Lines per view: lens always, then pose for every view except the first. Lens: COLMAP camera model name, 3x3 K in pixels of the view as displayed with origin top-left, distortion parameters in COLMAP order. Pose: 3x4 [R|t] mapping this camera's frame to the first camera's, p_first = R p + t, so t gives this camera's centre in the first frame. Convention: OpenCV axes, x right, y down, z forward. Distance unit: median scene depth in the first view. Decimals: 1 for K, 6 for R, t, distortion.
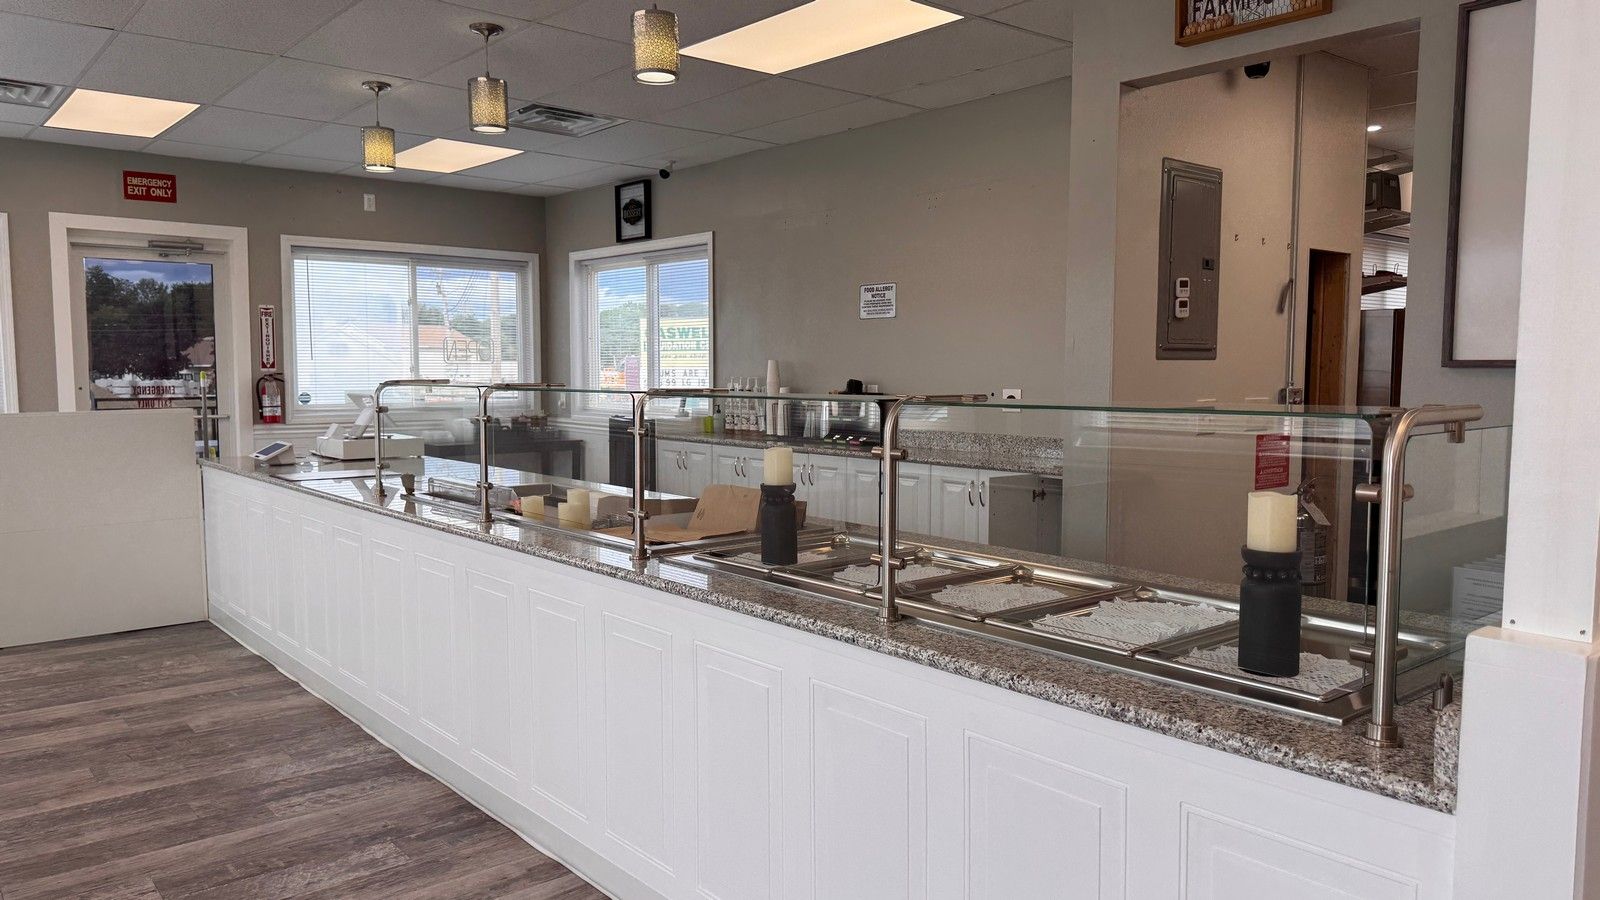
lens RADIAL K [[1110.8, 0, 803.7], [0, 1110.8, 452.6], [0, 0, 1]] dist [0.067258, -0.091714]
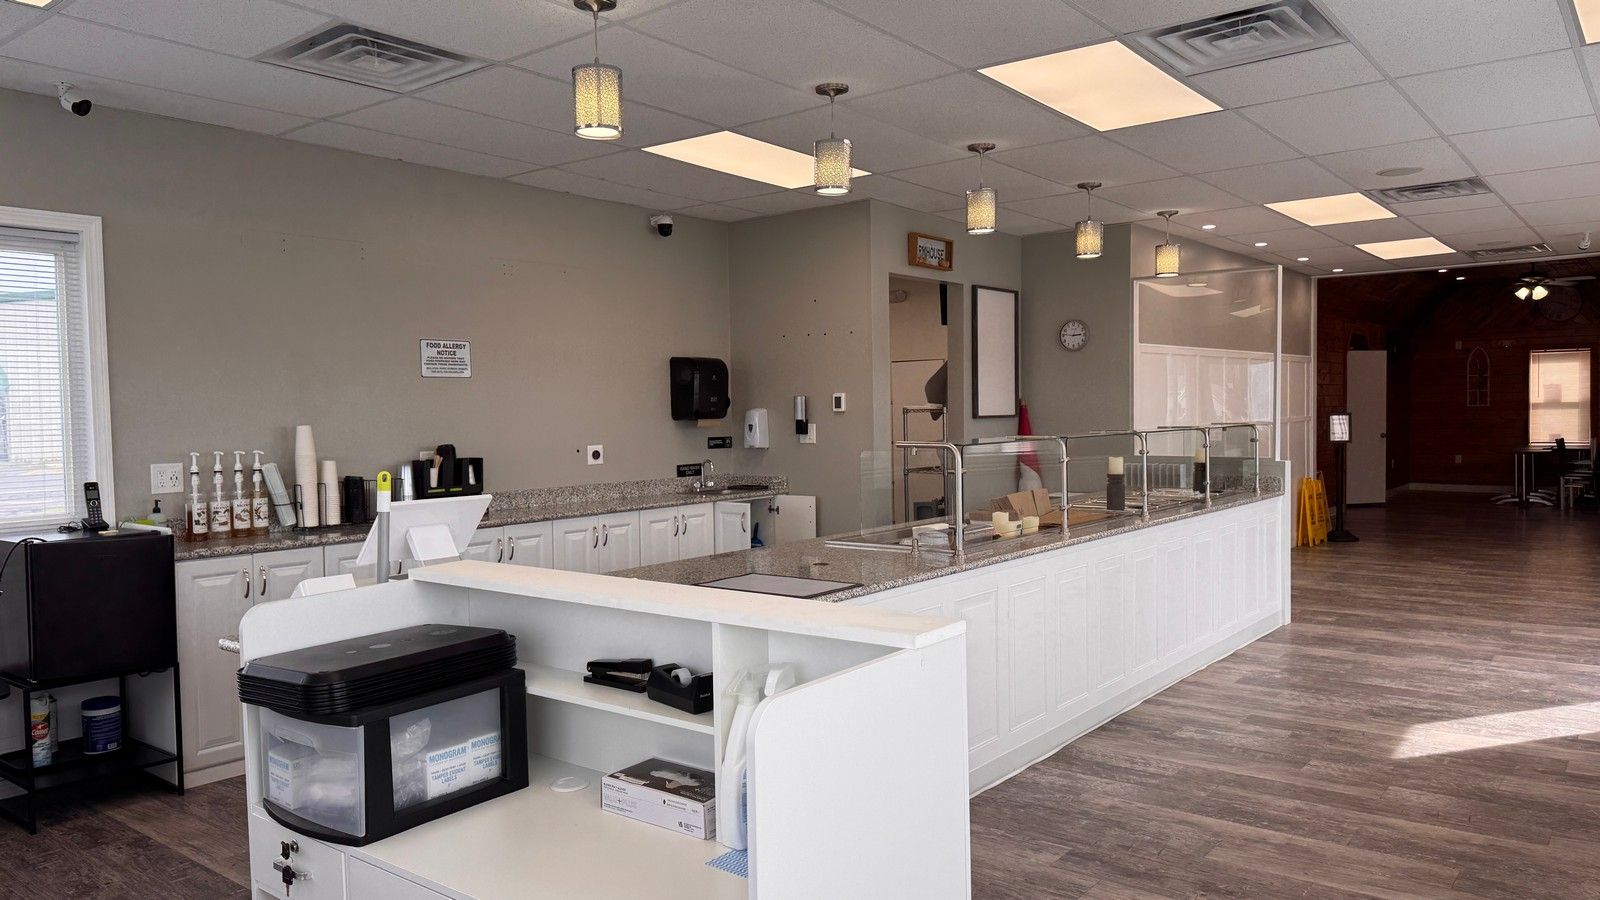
lens RADIAL K [[1110.8, 0, 803.7], [0, 1110.8, 452.6], [0, 0, 1]] dist [0.067258, -0.091714]
pose [[-0.193864, -0.036412, 0.980352, -0.791255], [0.091563, 0.994277, 0.055036, -0.073051], [-0.976746, 0.100434, -0.189421, 0.787913]]
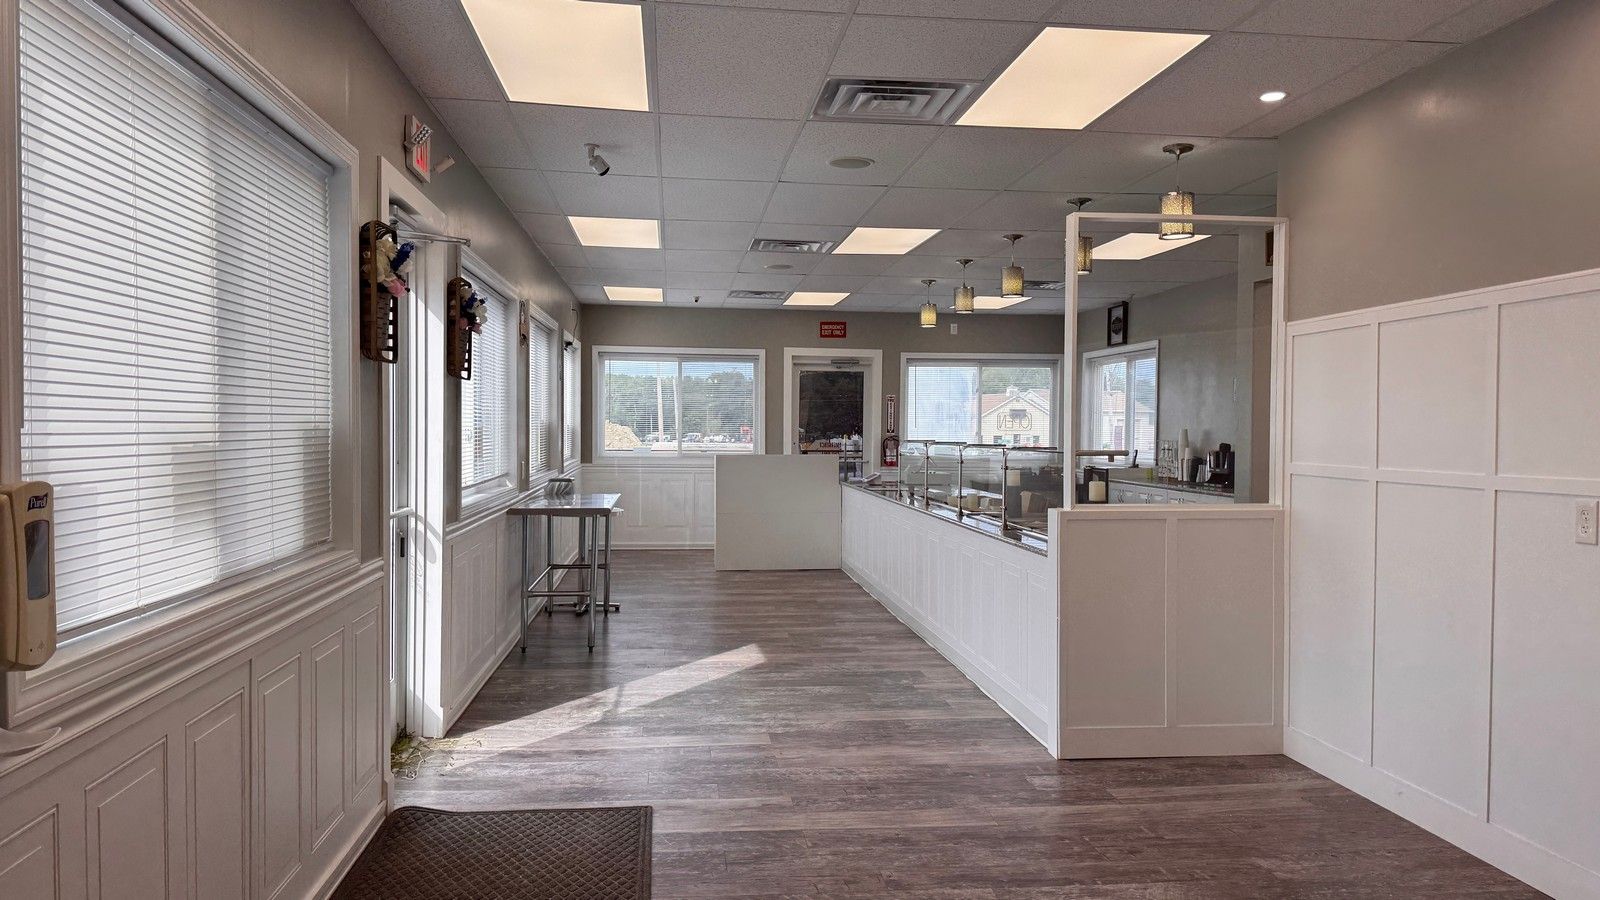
lens RADIAL K [[1110.8, 0, 803.7], [0, 1110.8, 452.6], [0, 0, 1]] dist [0.067258, -0.091714]
pose [[0.830349, 0.016665, -0.556994, 0.377267], [-0.047782, 0.998001, -0.041373, 0.031681], [0.555191, 0.060968, 0.829485, -0.488951]]
